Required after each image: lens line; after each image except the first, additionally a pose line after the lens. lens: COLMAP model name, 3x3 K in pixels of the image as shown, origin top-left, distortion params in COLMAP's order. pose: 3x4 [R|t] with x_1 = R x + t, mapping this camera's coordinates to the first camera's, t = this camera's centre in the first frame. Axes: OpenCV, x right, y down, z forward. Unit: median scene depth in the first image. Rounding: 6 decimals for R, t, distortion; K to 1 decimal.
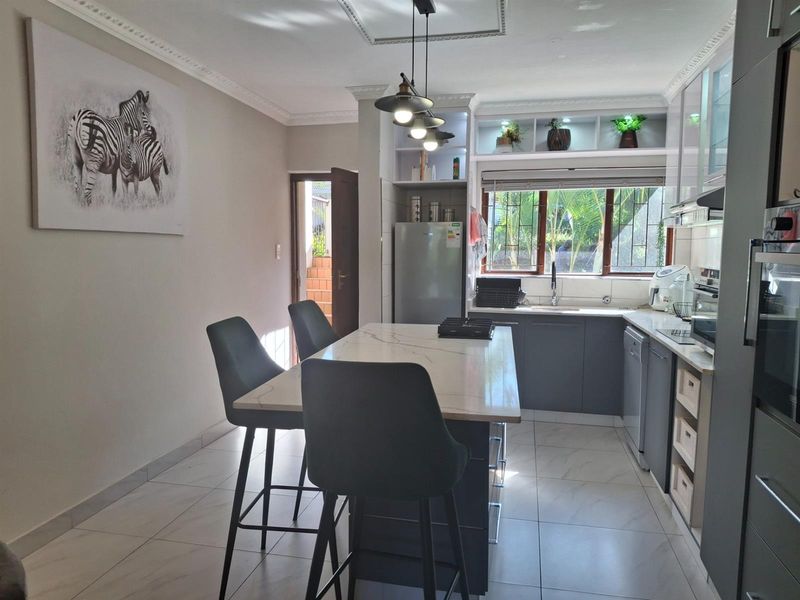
lens RADIAL K [[562.5, 0, 399.5], [0, 562.5, 300.7], [0, 0, 1]] dist [0.066323, -0.081038]
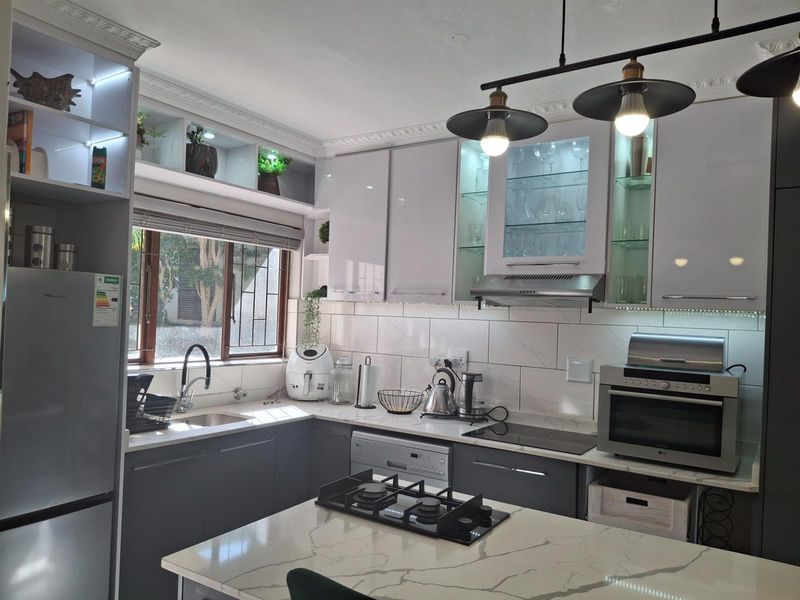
lens RADIAL K [[601.7, 0, 382.2], [0, 601.7, 309.6], [0, 0, 1]] dist [0.039438, -0.076184]
pose [[0.355110, 0.014210, 0.934716, -0.310212], [0.055338, 0.997811, -0.036193, -0.075534], [-0.933185, 0.064578, 0.353547, 0.584225]]
